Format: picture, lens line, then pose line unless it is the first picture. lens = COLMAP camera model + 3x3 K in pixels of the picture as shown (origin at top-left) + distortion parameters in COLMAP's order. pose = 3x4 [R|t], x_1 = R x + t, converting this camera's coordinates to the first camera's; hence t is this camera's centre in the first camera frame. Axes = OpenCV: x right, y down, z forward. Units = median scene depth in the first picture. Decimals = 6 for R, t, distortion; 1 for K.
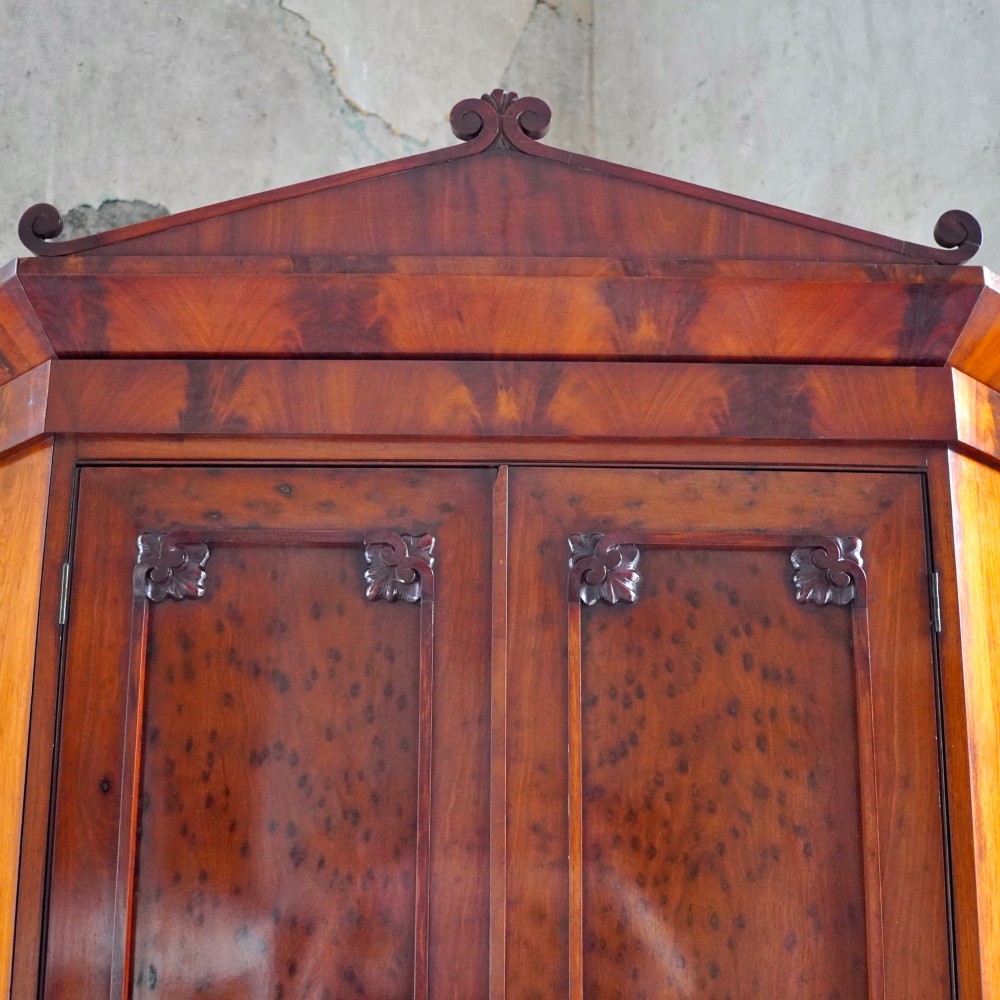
lens RADIAL K [[1338.6, 0, 500.0], [0, 1338.6, 500.0], [0, 0, 1]] dist [-0.134223, 0.013475]
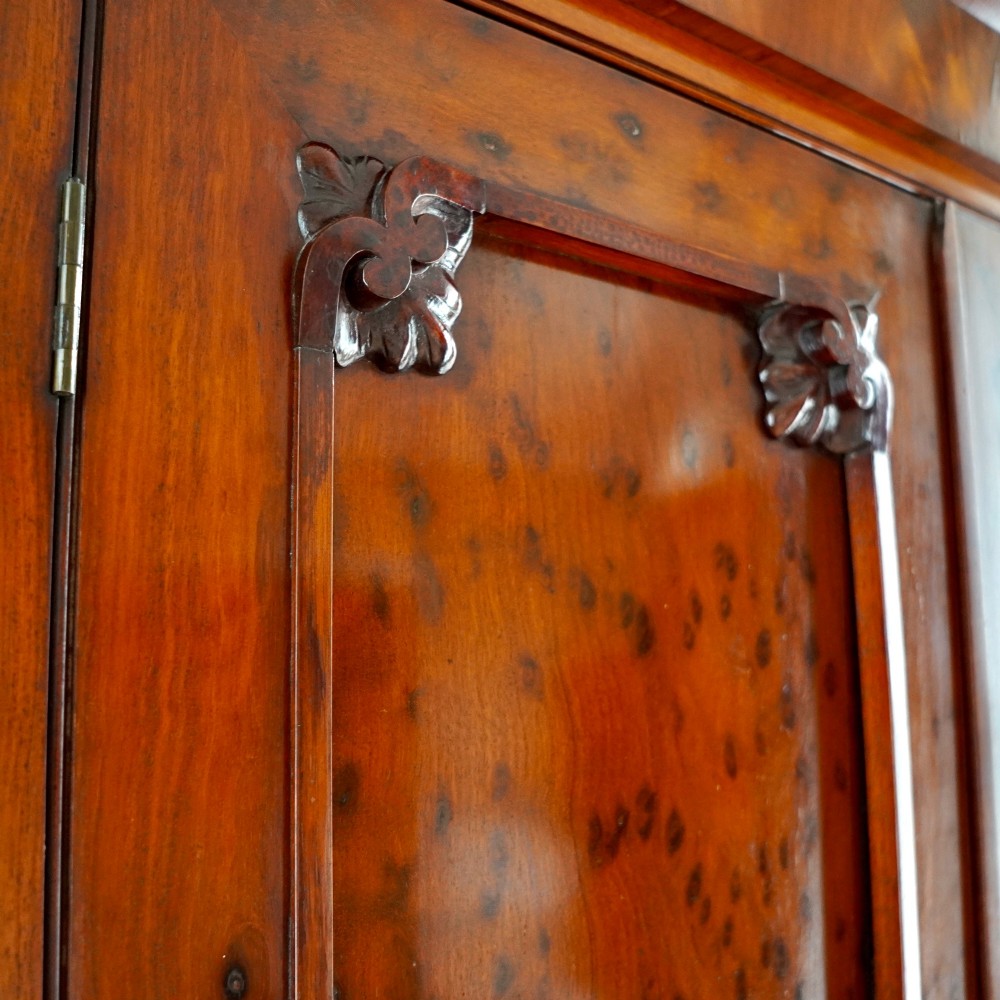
lens RADIAL K [[1305.2, 0, 500.0], [0, 1305.2, 500.0], [0, 0, 1]] dist [-0.155703, 0.106270]
pose [[0.781856, 0.088083, 0.617206, -0.415501], [-0.130334, 0.991188, 0.023648, 0.096284], [-0.609684, -0.098932, 0.786446, 0.726439]]
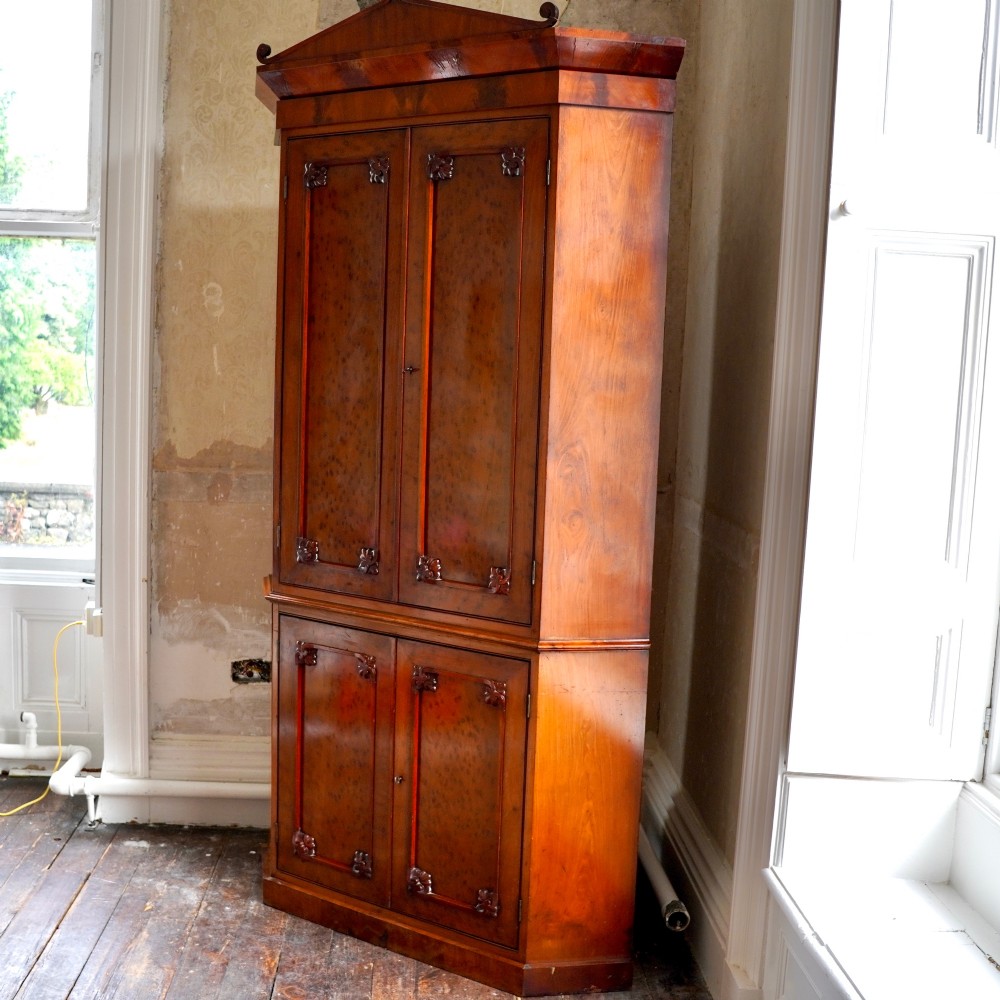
lens RADIAL K [[1305.2, 0, 500.0], [0, 1305.2, 500.0], [0, 0, 1]] dist [-0.155703, 0.106270]
pose [[0.828009, 0.084973, -0.554239, 1.615847], [0.108337, 0.945581, 0.306823, -0.091519], [0.550149, -0.314097, 0.773744, -1.078109]]
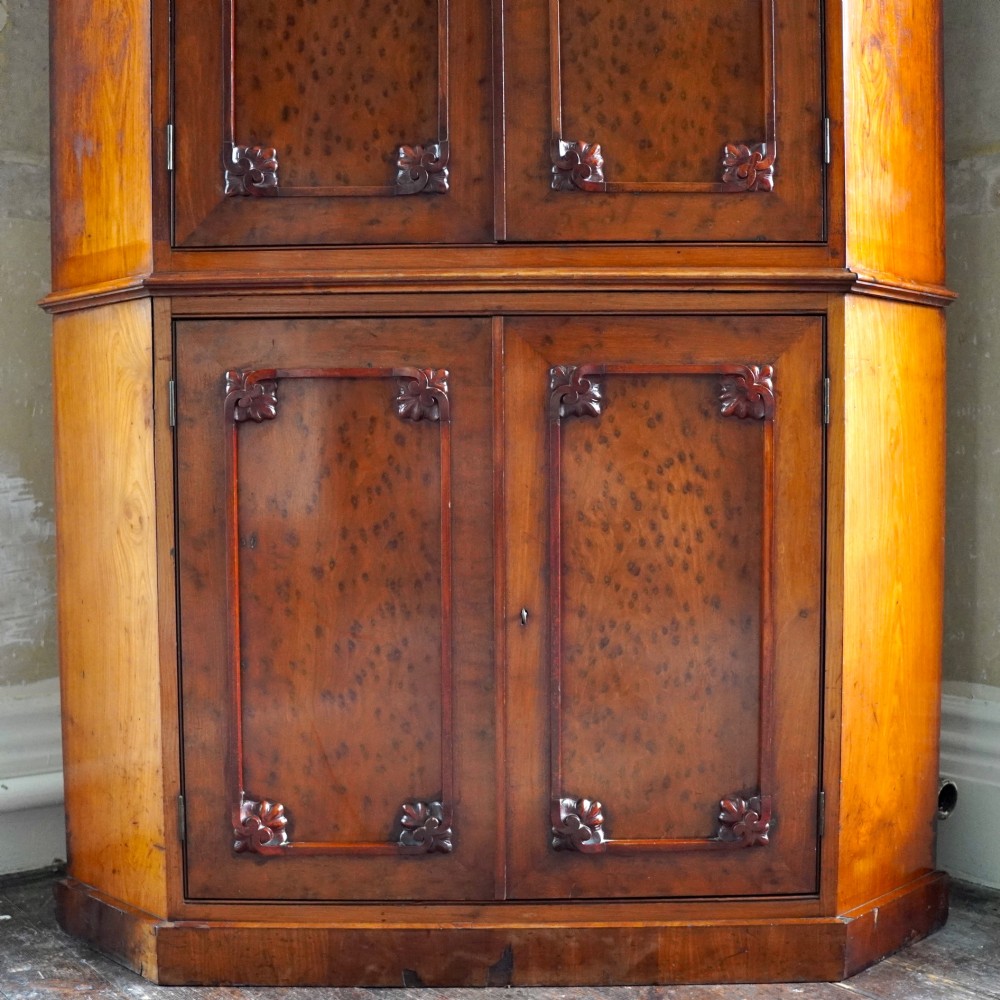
lens RADIAL K [[1379.1, 0, 500.2], [0, 1379.1, 534.4], [0, 0, 1]] dist [-0.152291, 0.081343]
pose [[0.999907, -0.013613, 0.000085, -0.008444], [0.012978, 0.955108, 0.295973, 0.767320], [-0.004110, -0.295945, 0.955196, -0.590215]]
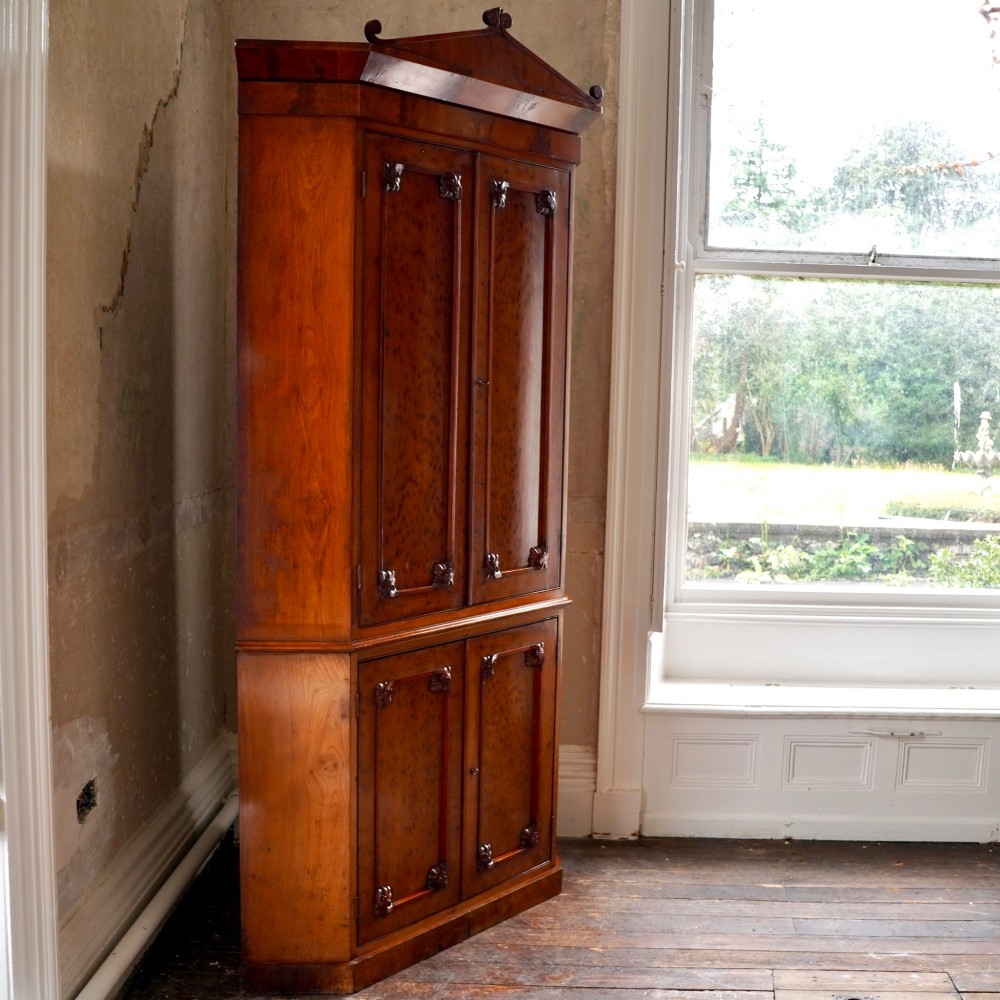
lens RADIAL K [[1338.6, 0, 500.0], [0, 1338.6, 500.0], [0, 0, 1]] dist [-0.134223, 0.013475]
pose [[0.632130, -0.077192, 0.771008, -2.131272], [-0.205085, 0.942874, 0.262544, -0.077085], [-0.747229, -0.324084, 0.580188, -0.838921]]
